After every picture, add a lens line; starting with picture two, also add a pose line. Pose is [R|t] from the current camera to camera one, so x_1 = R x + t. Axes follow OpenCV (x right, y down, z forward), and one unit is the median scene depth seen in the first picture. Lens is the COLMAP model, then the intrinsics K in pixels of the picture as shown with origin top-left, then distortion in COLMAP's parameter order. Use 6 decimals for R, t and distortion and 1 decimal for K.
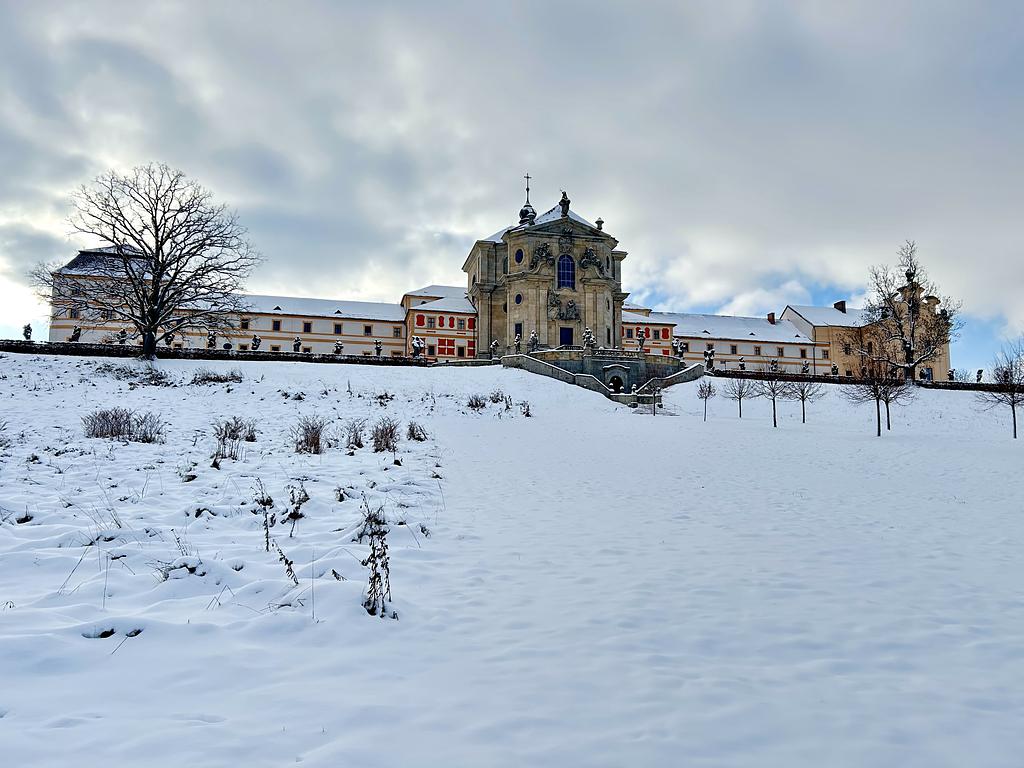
lens RADIAL K [[766.9, 0, 512.0], [0, 766.9, 384.0], [0, 0, 1]] dist [0.001432, -0.000315]
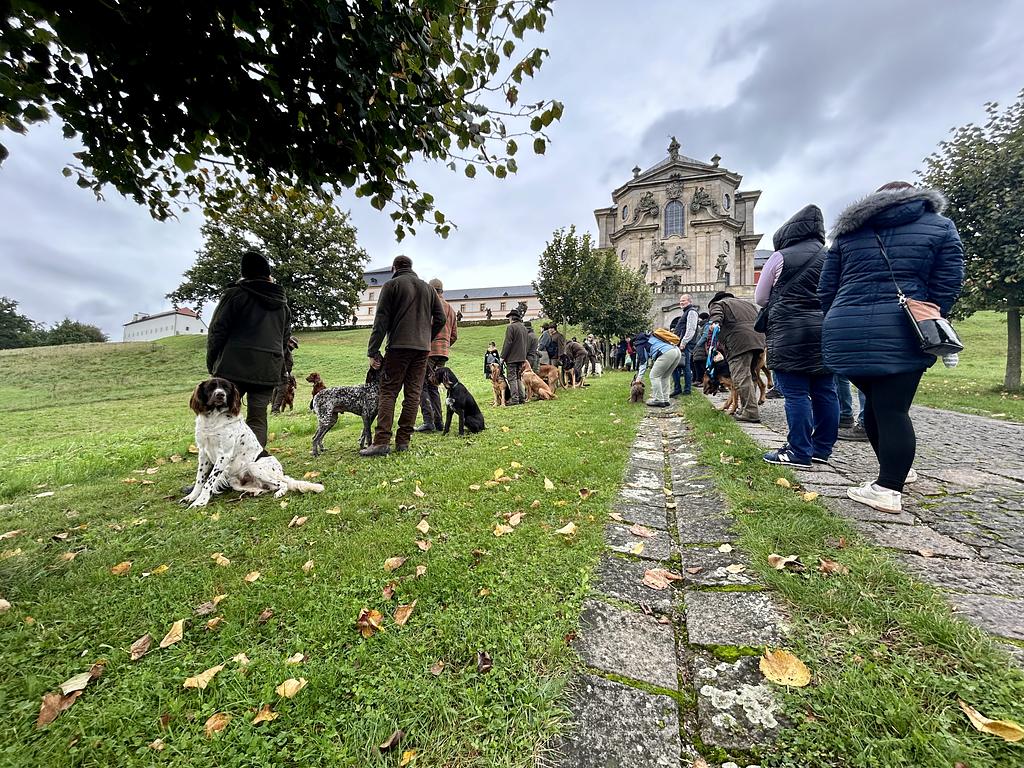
lens RADIAL K [[415.0, 0, 512.0], [0, 415.0, 384.0], [0, 0, 1]] dist [-0.016524, -0.000032]
pose [[0.851288, -0.004354, -0.524681, 0.164319], [0.039607, 0.997646, 0.055983, 0.022796], [0.523202, -0.068439, 0.849456, 0.430960]]
